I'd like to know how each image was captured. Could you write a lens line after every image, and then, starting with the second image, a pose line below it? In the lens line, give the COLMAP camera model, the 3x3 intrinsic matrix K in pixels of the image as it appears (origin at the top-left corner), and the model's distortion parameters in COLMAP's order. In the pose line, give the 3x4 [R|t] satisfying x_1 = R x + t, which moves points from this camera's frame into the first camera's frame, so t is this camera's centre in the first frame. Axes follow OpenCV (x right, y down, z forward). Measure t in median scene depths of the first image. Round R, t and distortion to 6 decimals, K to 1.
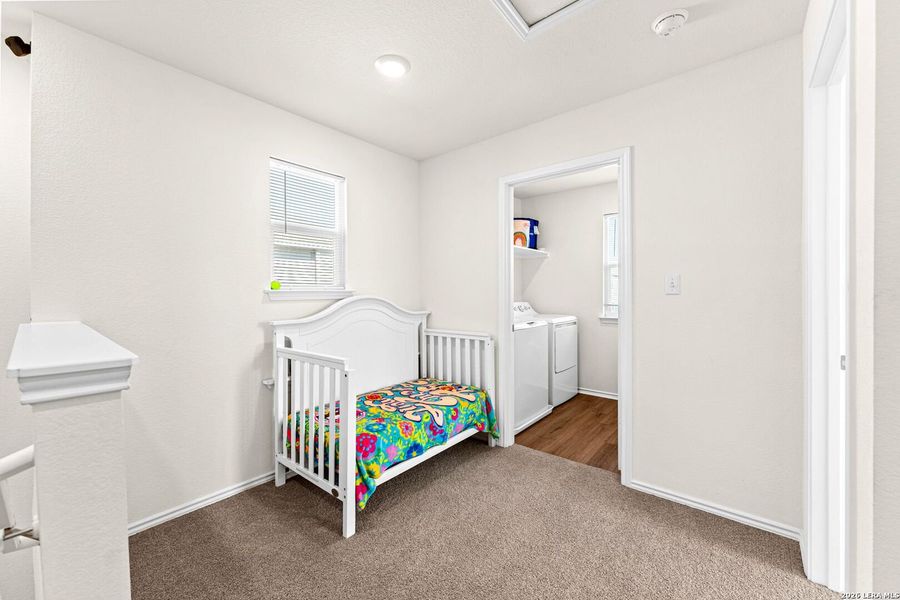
lens RADIAL K [[356.8, 0, 446.1], [0, 356.8, 288.2], [0, 0, 1]] dist [-0.000075, -0.000066]
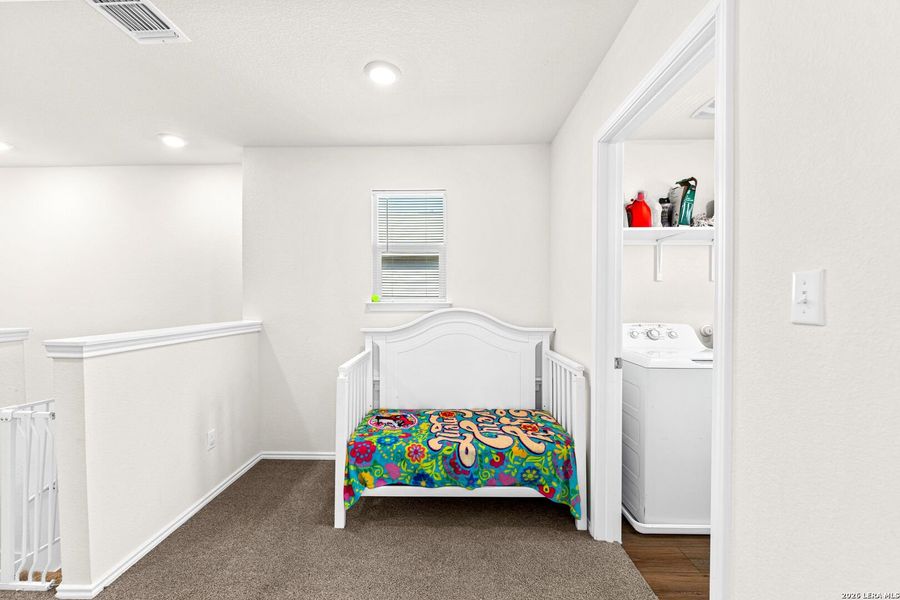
lens RADIAL K [[367.0, 0, 450.0], [0, 367.0, 300.0], [0, 0, 1]] dist [-0.000106, 0.000066]
pose [[0.625734, 0.003277, -0.780030, 0.625046], [0.007146, 0.999925, 0.009933, -0.012365], [0.780004, -0.011789, 0.625664, 0.430413]]
